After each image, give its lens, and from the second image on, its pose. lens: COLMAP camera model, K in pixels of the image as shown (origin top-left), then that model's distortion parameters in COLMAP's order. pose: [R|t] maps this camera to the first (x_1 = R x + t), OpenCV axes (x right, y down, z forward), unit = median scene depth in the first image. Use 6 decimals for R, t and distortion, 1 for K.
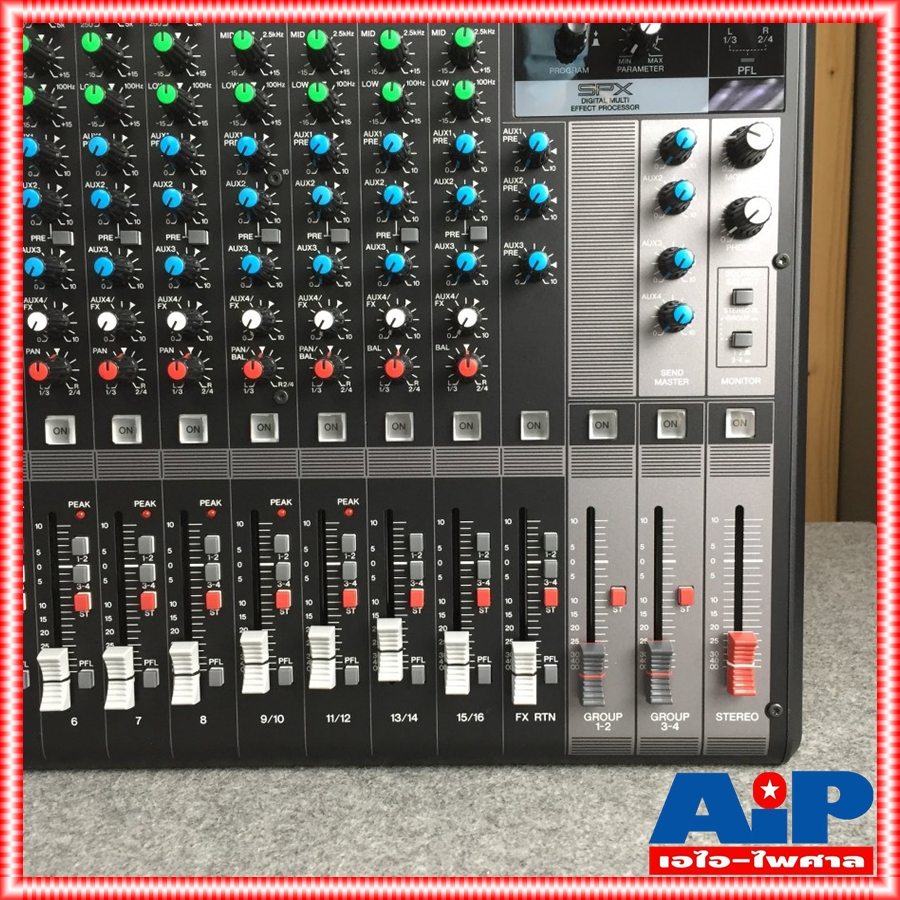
lens RADIAL K [[985.1, 0, 456.2], [0, 985.1, 449.4], [0, 0, 1]] dist [0.035517, 0.000000]
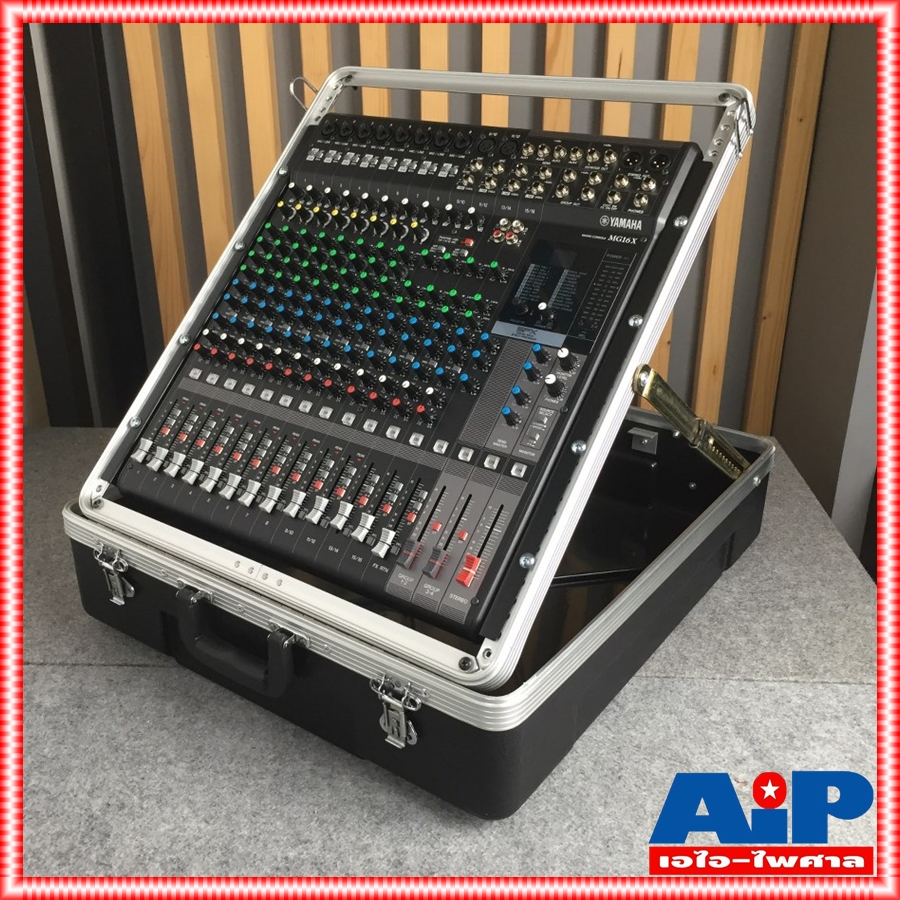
lens RADIAL K [[985.1, 0, 450.5], [0, 985.1, 450.3], [0, 0, 1]] dist [0.035517, 0.000000]
pose [[0.812512, 0.257316, -0.523081, 1.252646], [-0.470450, 0.819315, -0.327719, 0.695245], [0.344240, 0.512359, 0.786757, -0.730627]]
